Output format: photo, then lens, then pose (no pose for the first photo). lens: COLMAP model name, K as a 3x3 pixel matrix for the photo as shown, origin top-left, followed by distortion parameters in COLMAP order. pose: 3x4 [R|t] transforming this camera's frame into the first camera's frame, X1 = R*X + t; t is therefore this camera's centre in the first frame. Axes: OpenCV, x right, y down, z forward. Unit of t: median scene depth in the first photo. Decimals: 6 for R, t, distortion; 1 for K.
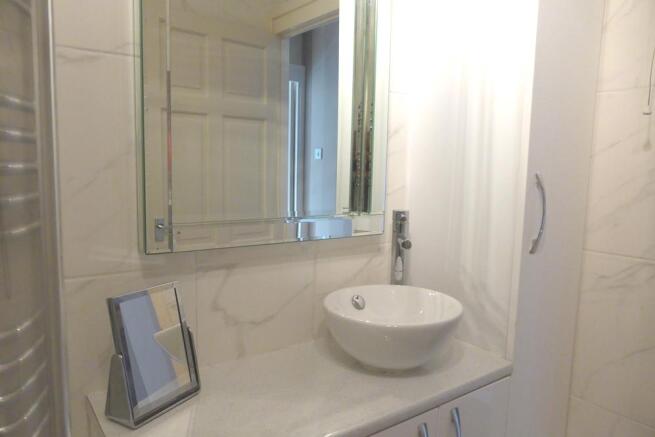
lens RADIAL K [[466.8, 0, 327.4], [0, 466.8, 219.1], [0, 0, 1]] dist [-0.004538, 0.005020]
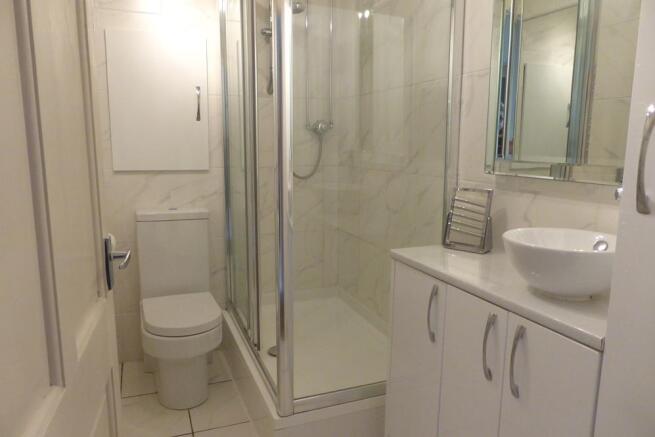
lens RADIAL K [[466.8, 0, 327.3], [0, 466.8, 219.1], [0, 0, 1]] dist [-0.004538, 0.005020]
pose [[-0.262126, 0.126766, -0.956672, 1.376144], [-0.105465, 0.981634, 0.158971, 0.019451], [0.959253, 0.142565, -0.243942, 0.743570]]
